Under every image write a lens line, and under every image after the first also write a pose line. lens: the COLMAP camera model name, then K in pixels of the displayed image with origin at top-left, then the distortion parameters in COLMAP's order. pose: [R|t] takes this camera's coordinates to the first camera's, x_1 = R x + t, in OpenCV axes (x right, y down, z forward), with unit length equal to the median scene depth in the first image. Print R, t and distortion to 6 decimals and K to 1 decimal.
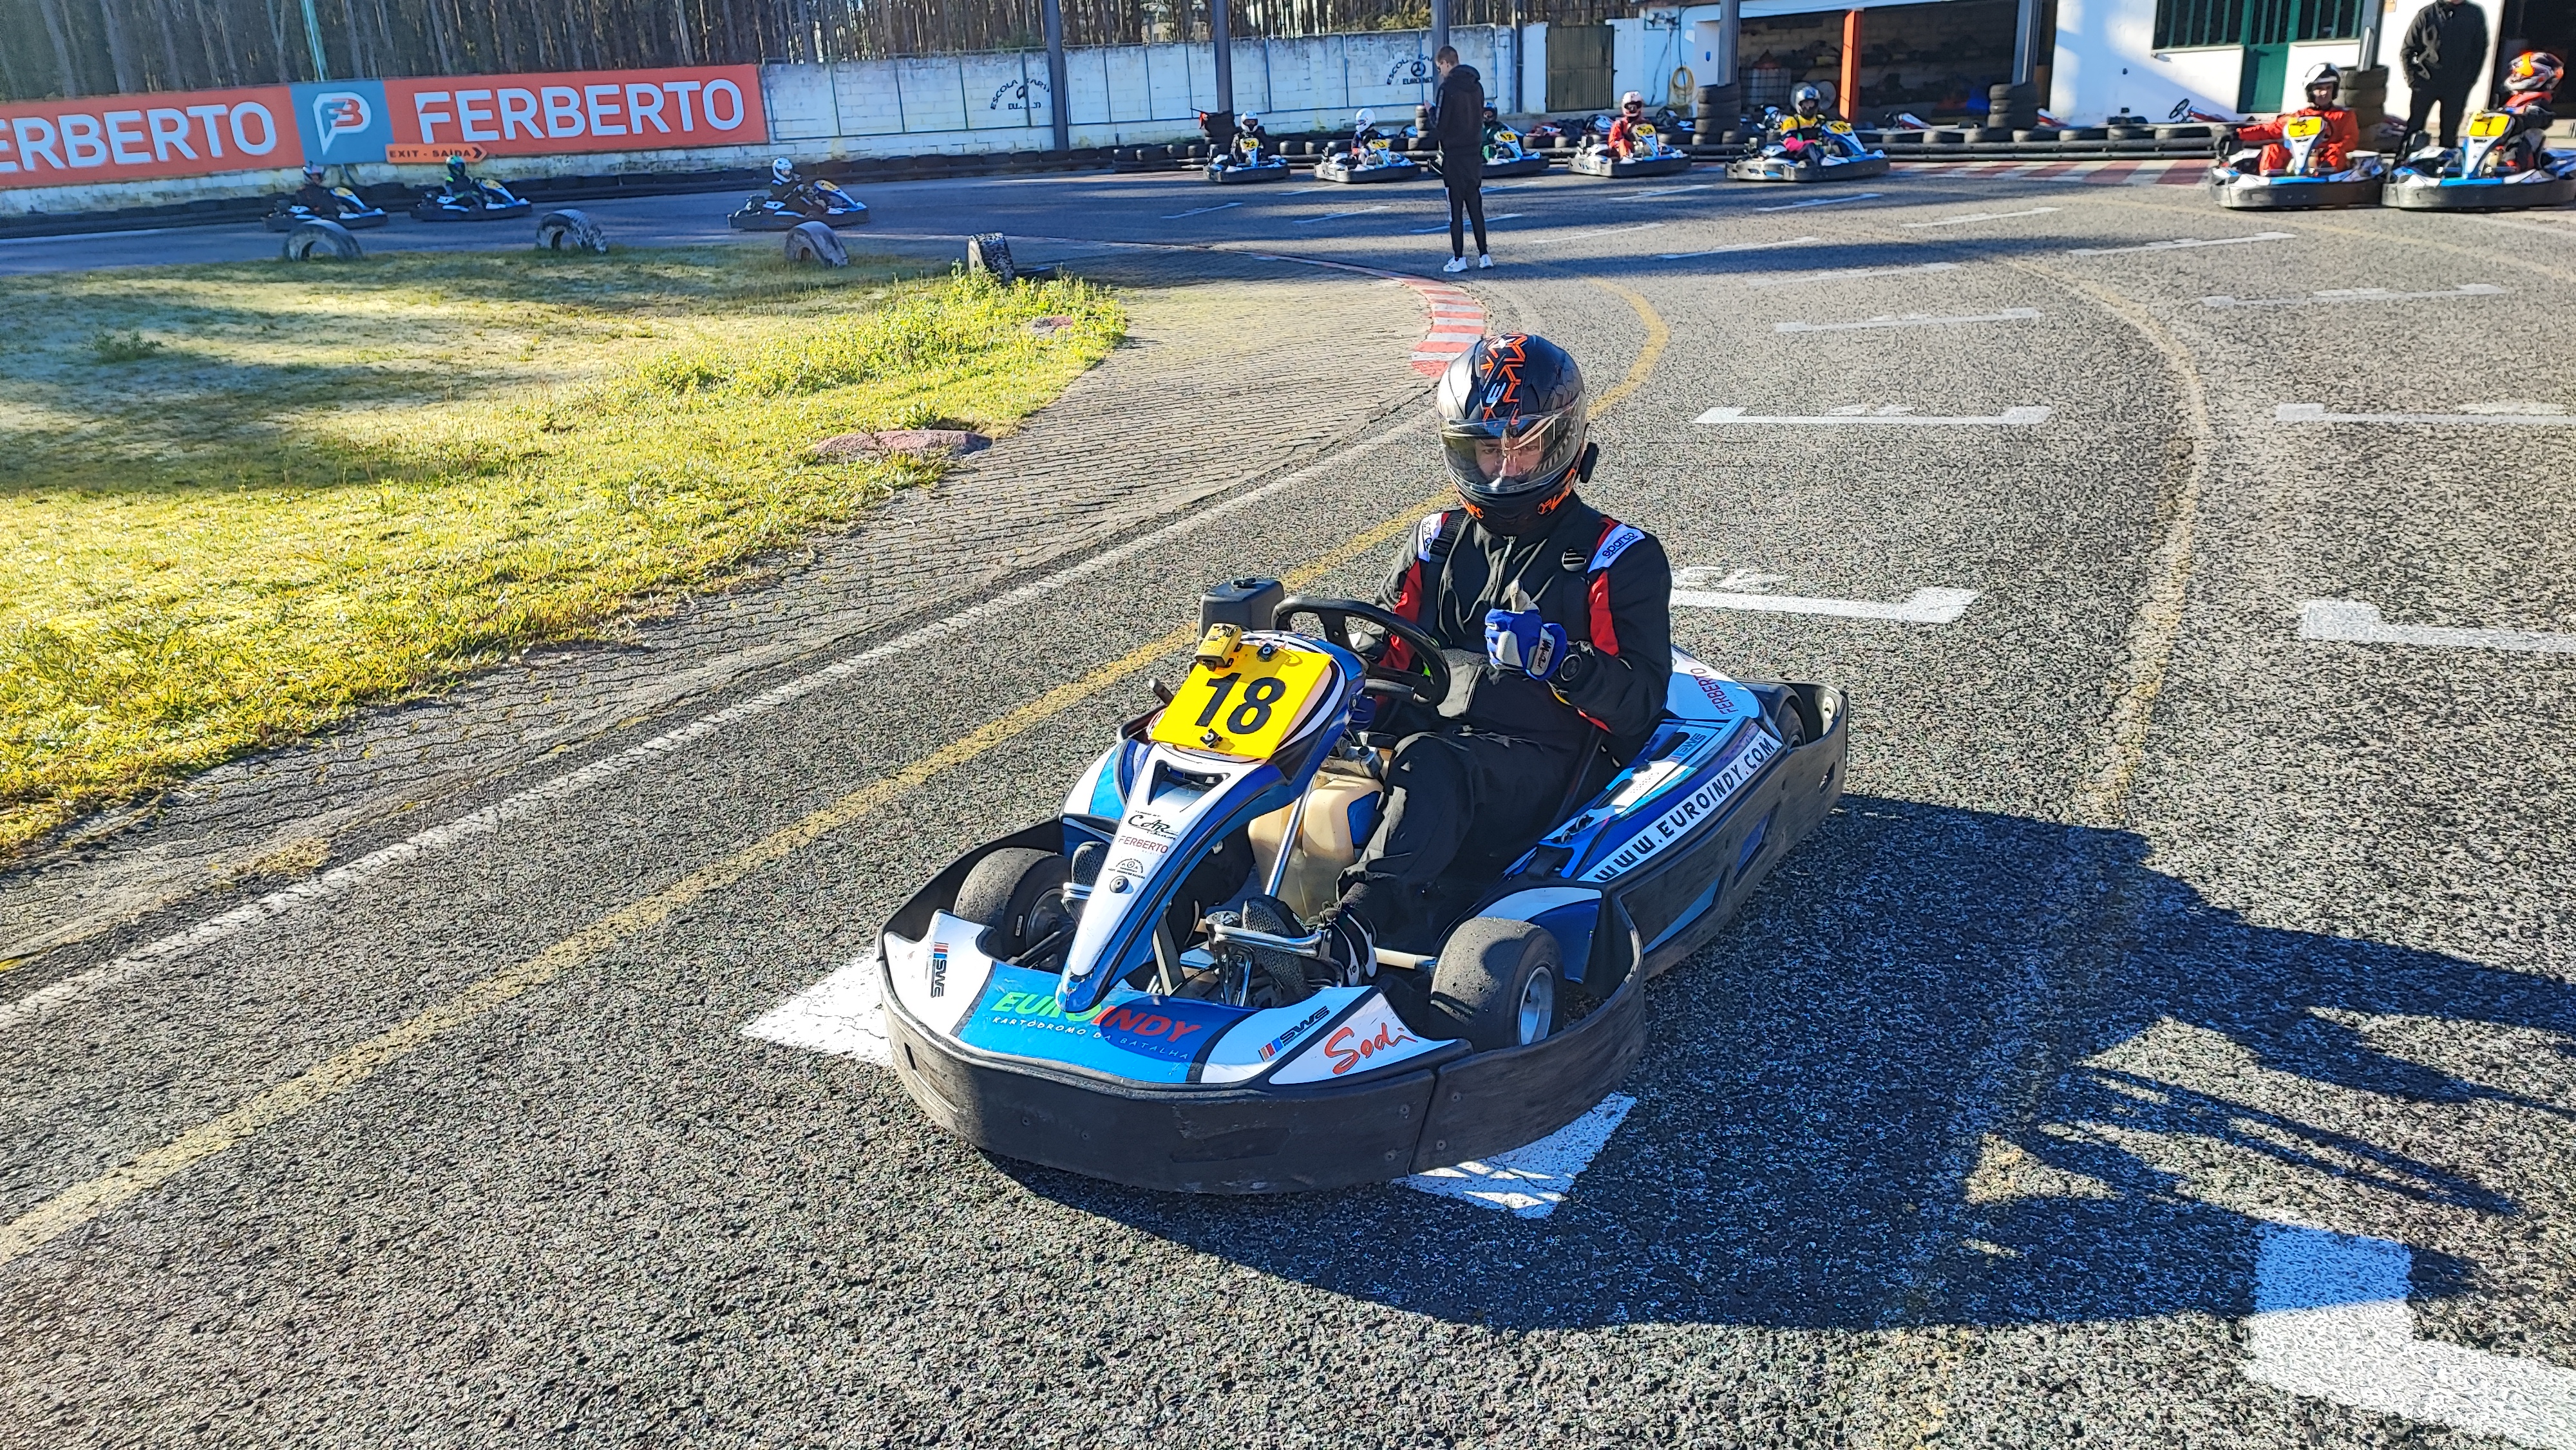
lens RADIAL K [[1838.0, 0, 1281.5], [0, 1838.0, 720.9], [0, 0, 1]] dist [0.060764, -0.070445]
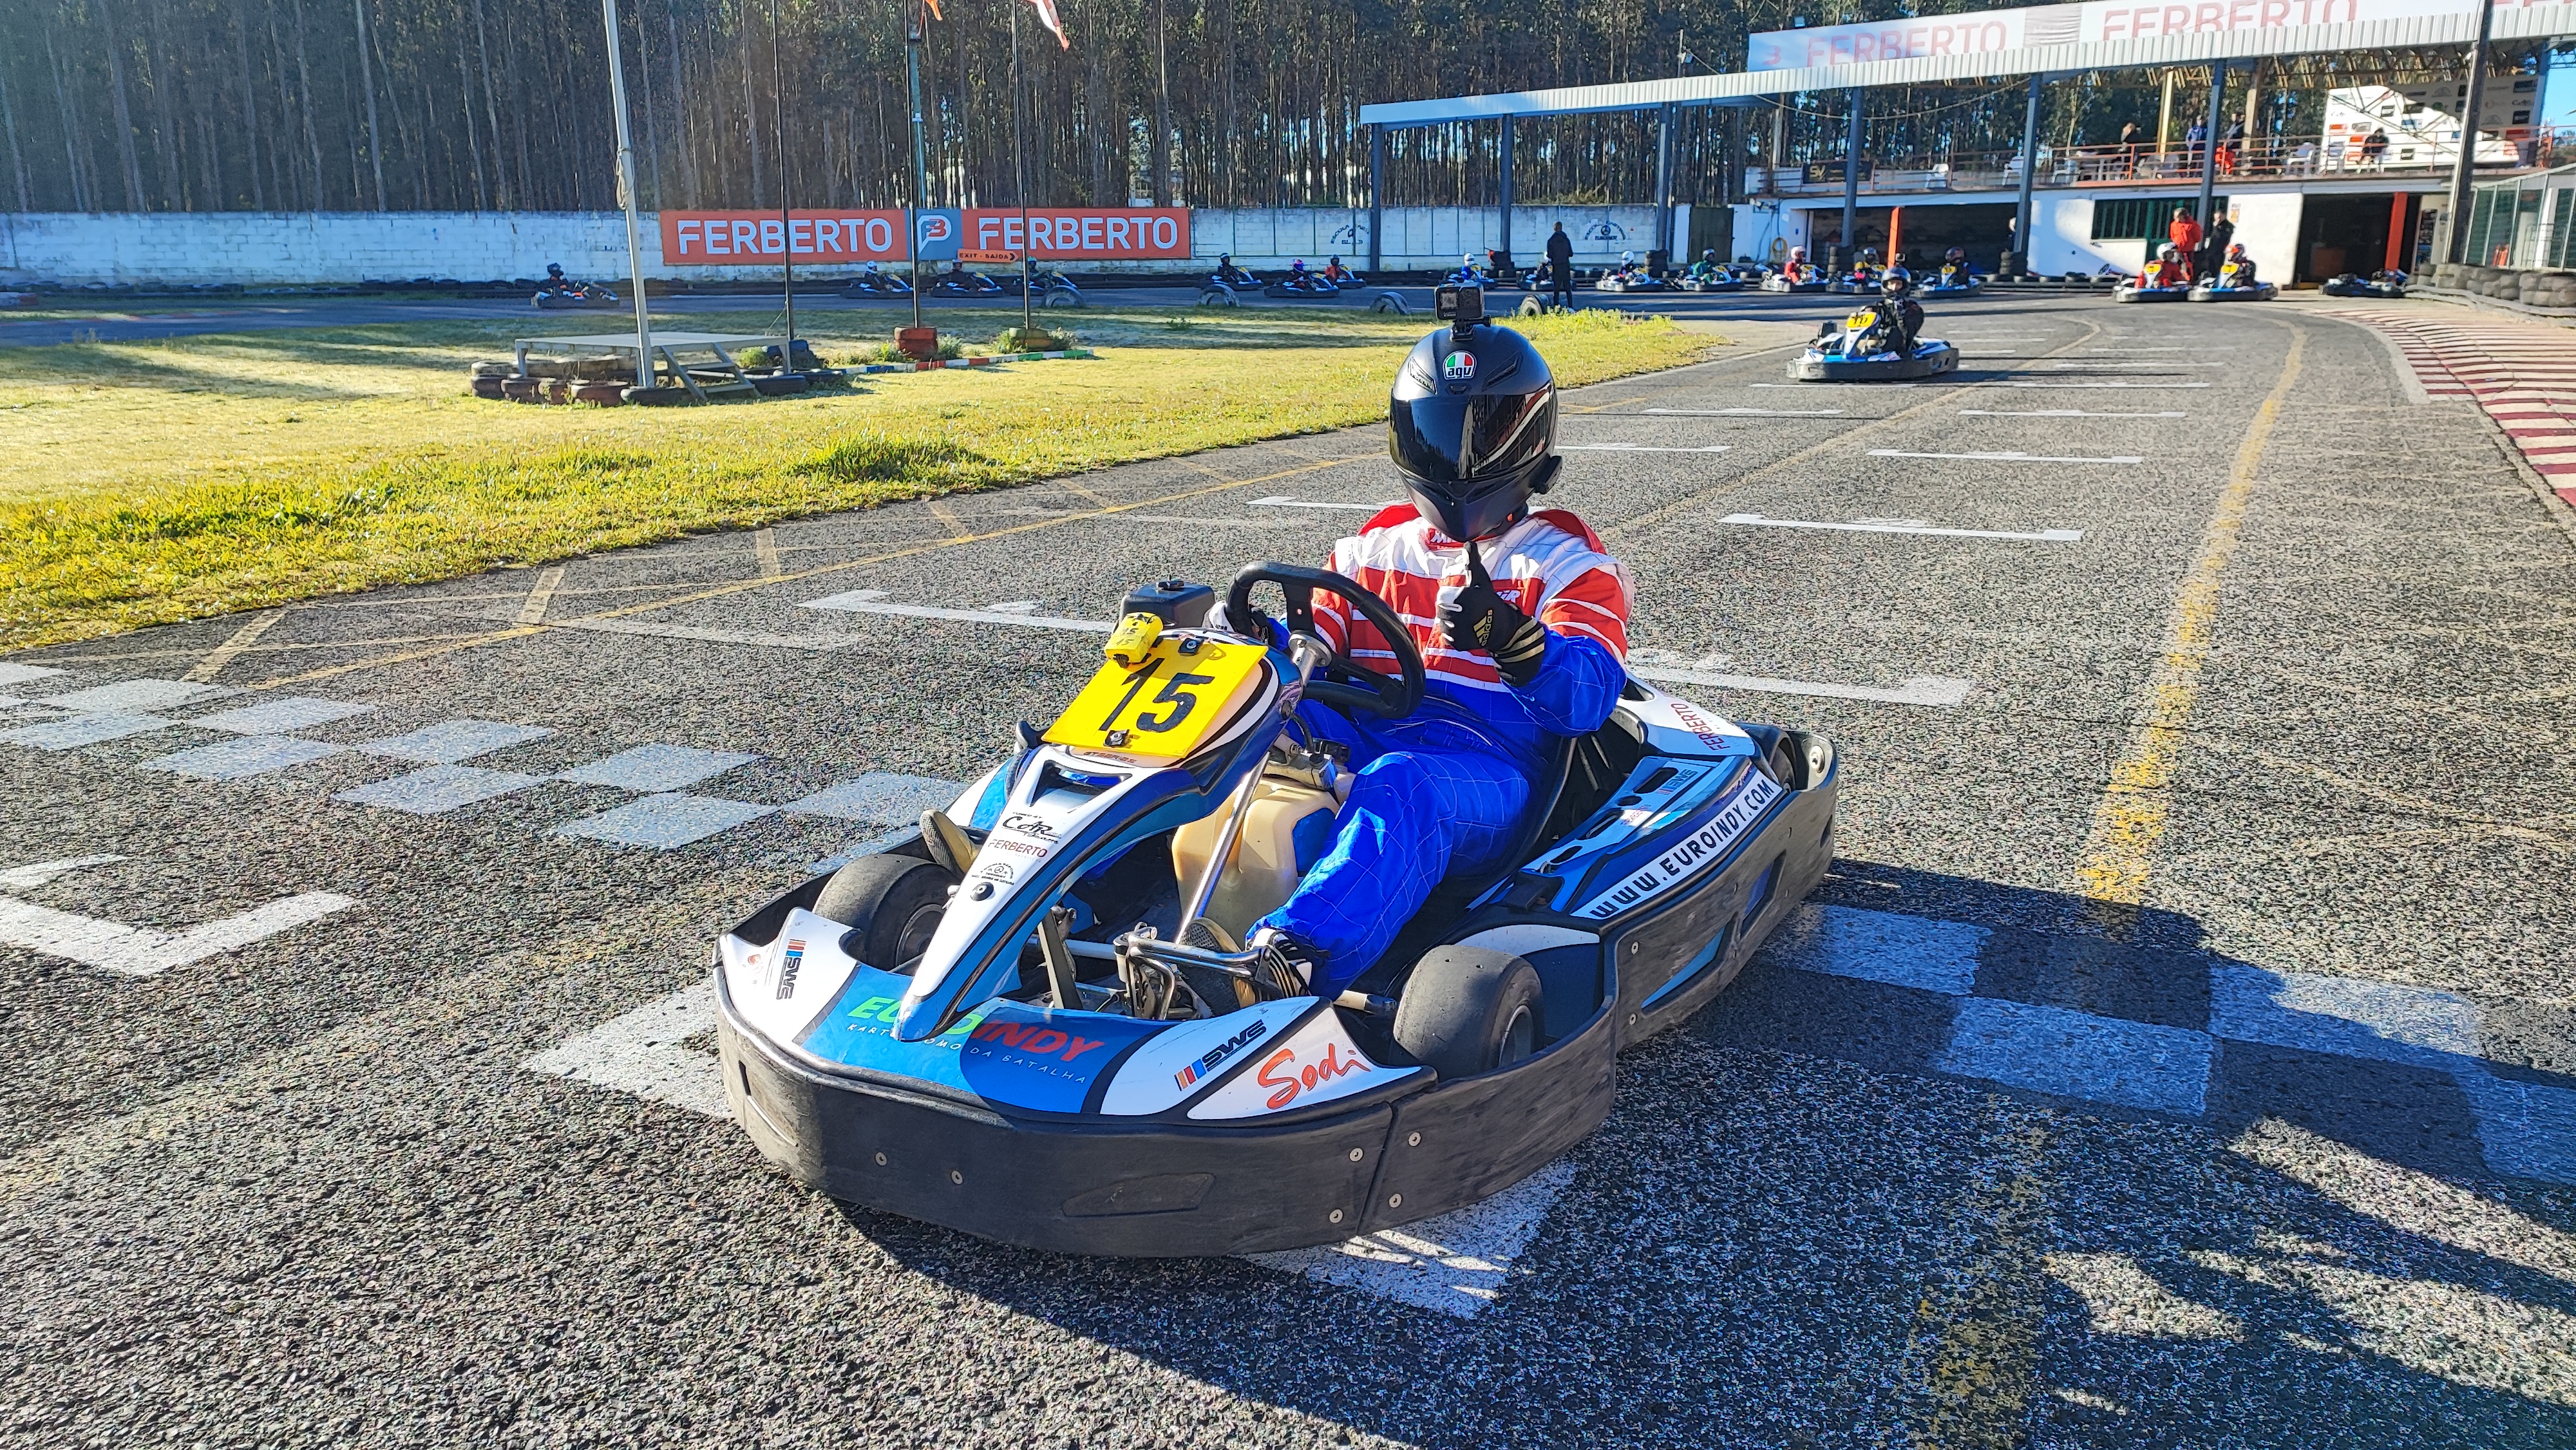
lens RADIAL K [[1838.0, 0, 1302.0], [0, 1838.0, 666.9], [0, 0, 1]] dist [0.060764, -0.070445]
pose [[0.998829, 0.039500, 0.027937, -0.227392], [-0.036317, 0.993653, -0.106465, 0.188912], [-0.031965, 0.105326, 0.993924, -0.499105]]
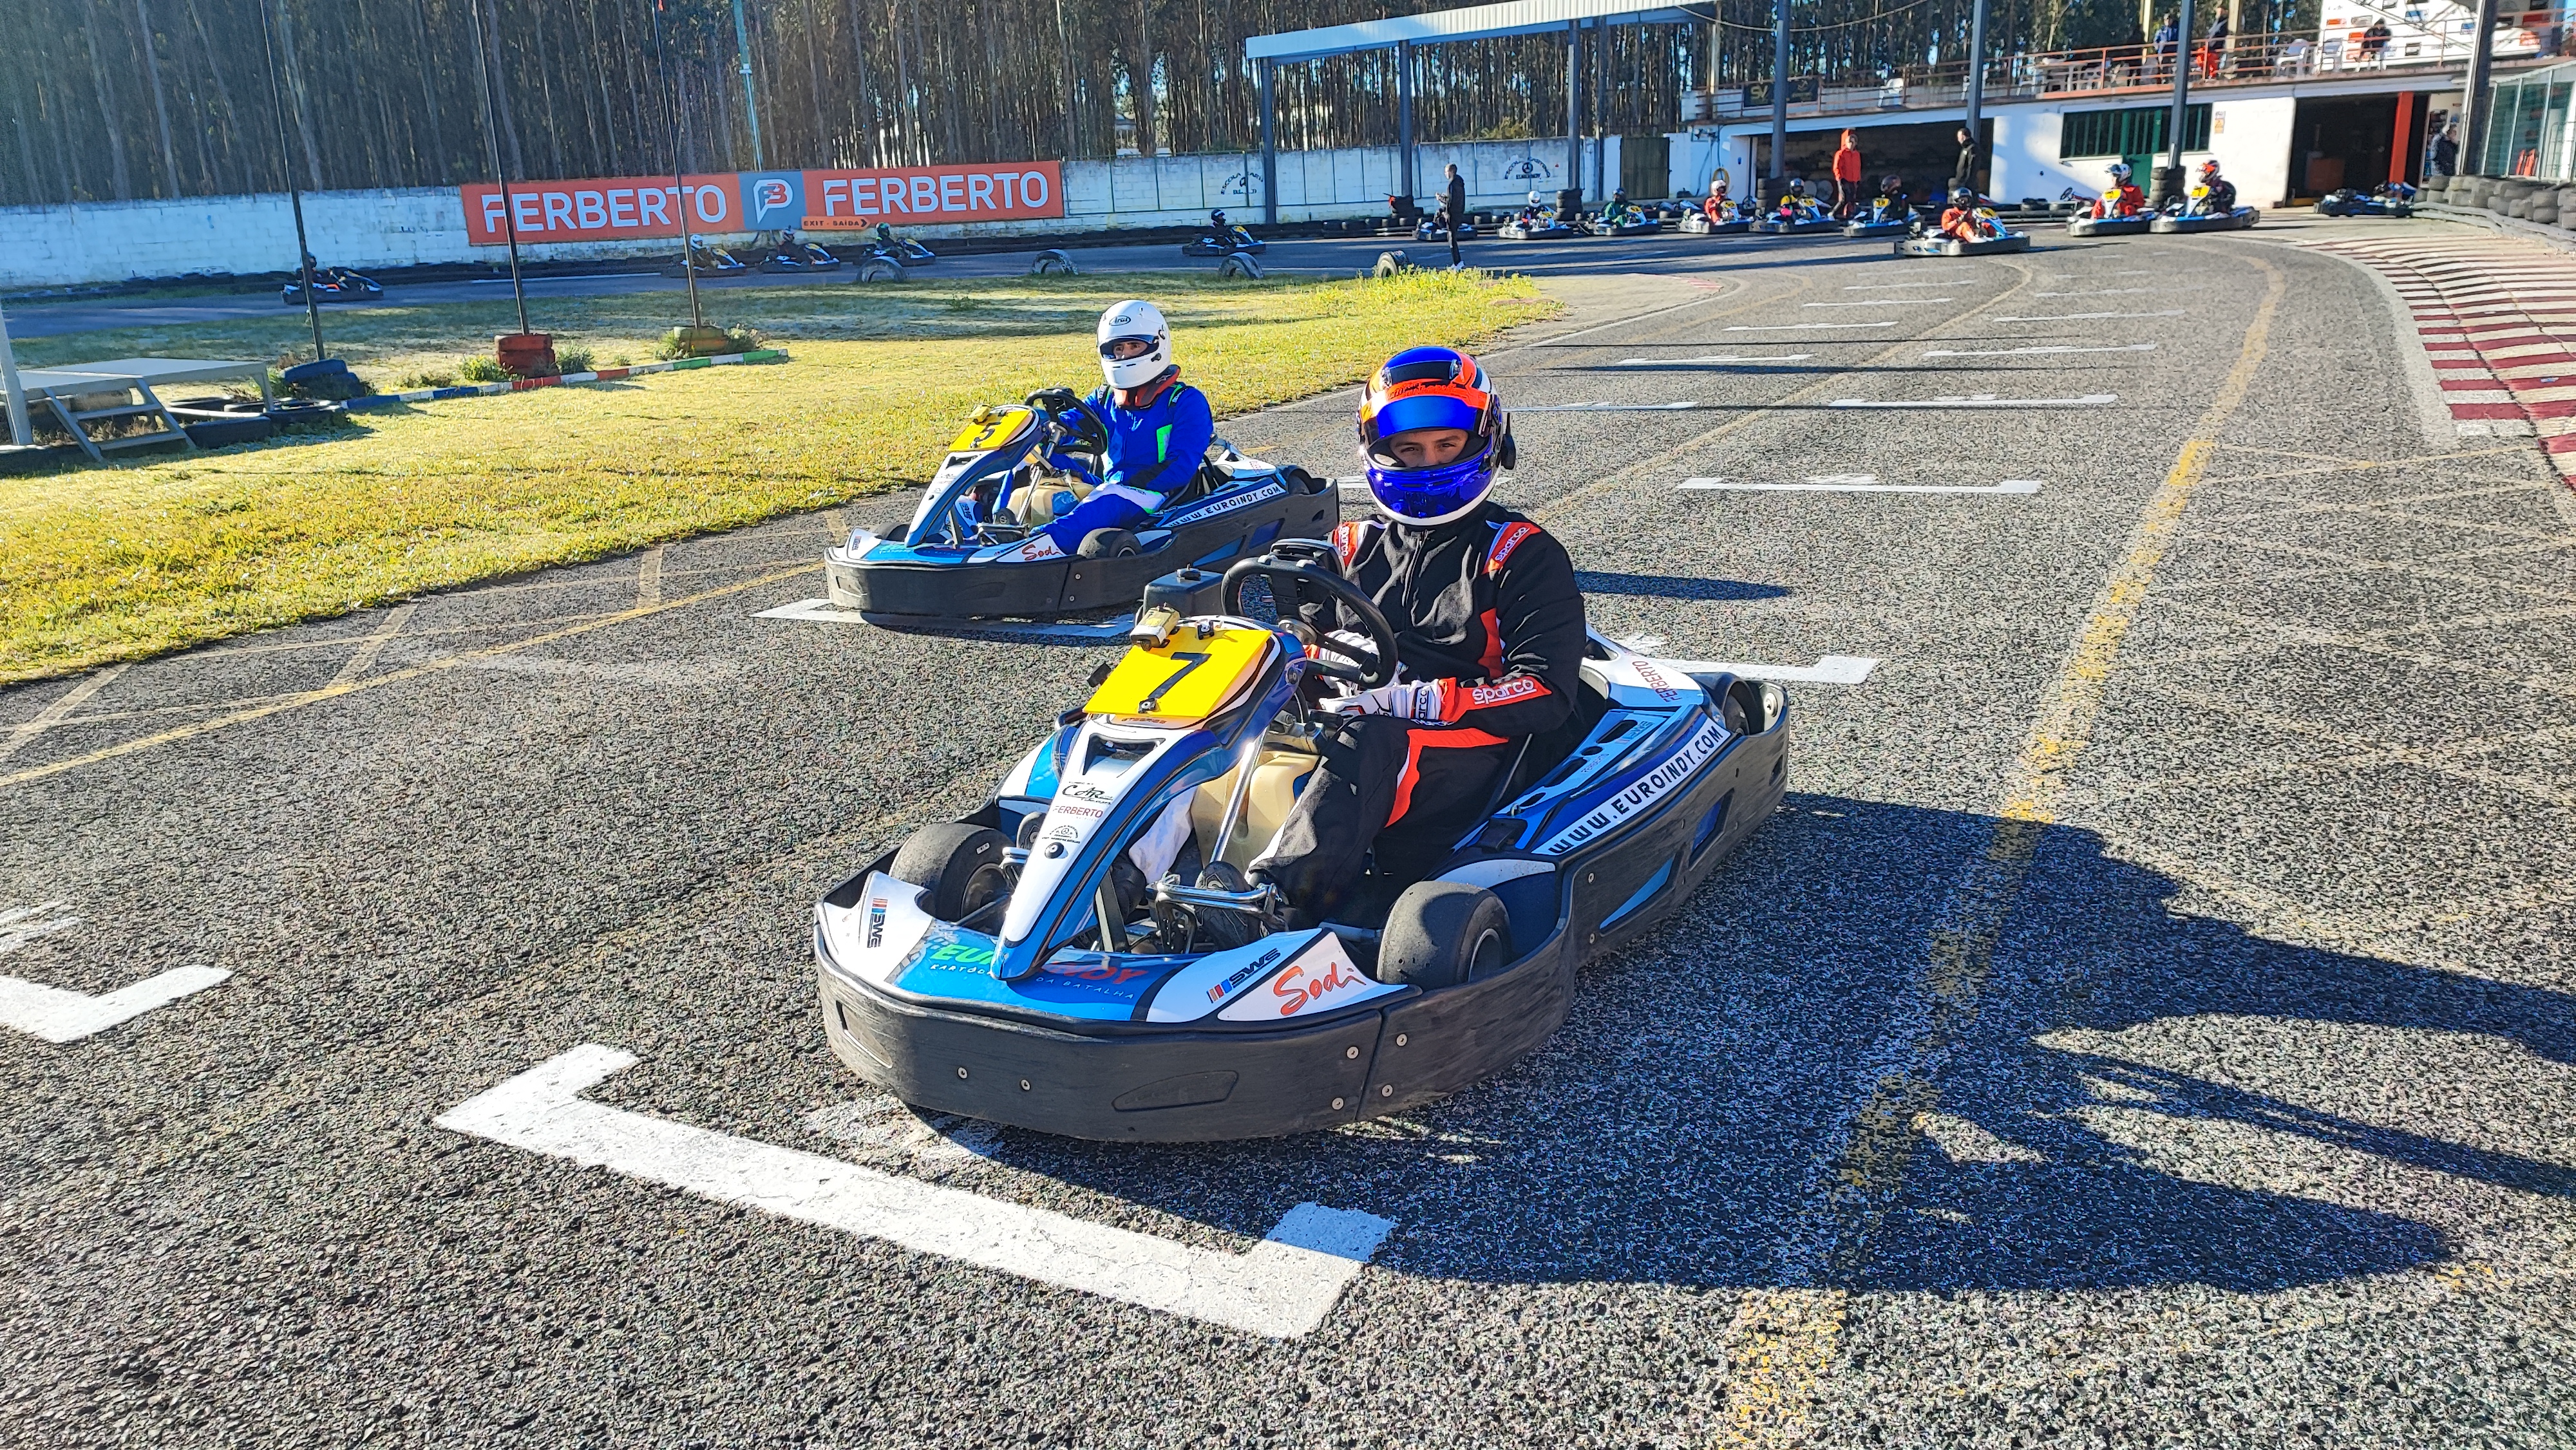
lens RADIAL K [[1838.0, 0, 1293.8], [0, 1838.0, 682.7], [0, 0, 1]] dist [0.060764, -0.070445]
pose [[0.999786, 0.002787, 0.020484, -0.141841], [-0.001348, 0.997551, -0.069925, 0.135376], [-0.020628, 0.069882, 0.997342, -0.365234]]
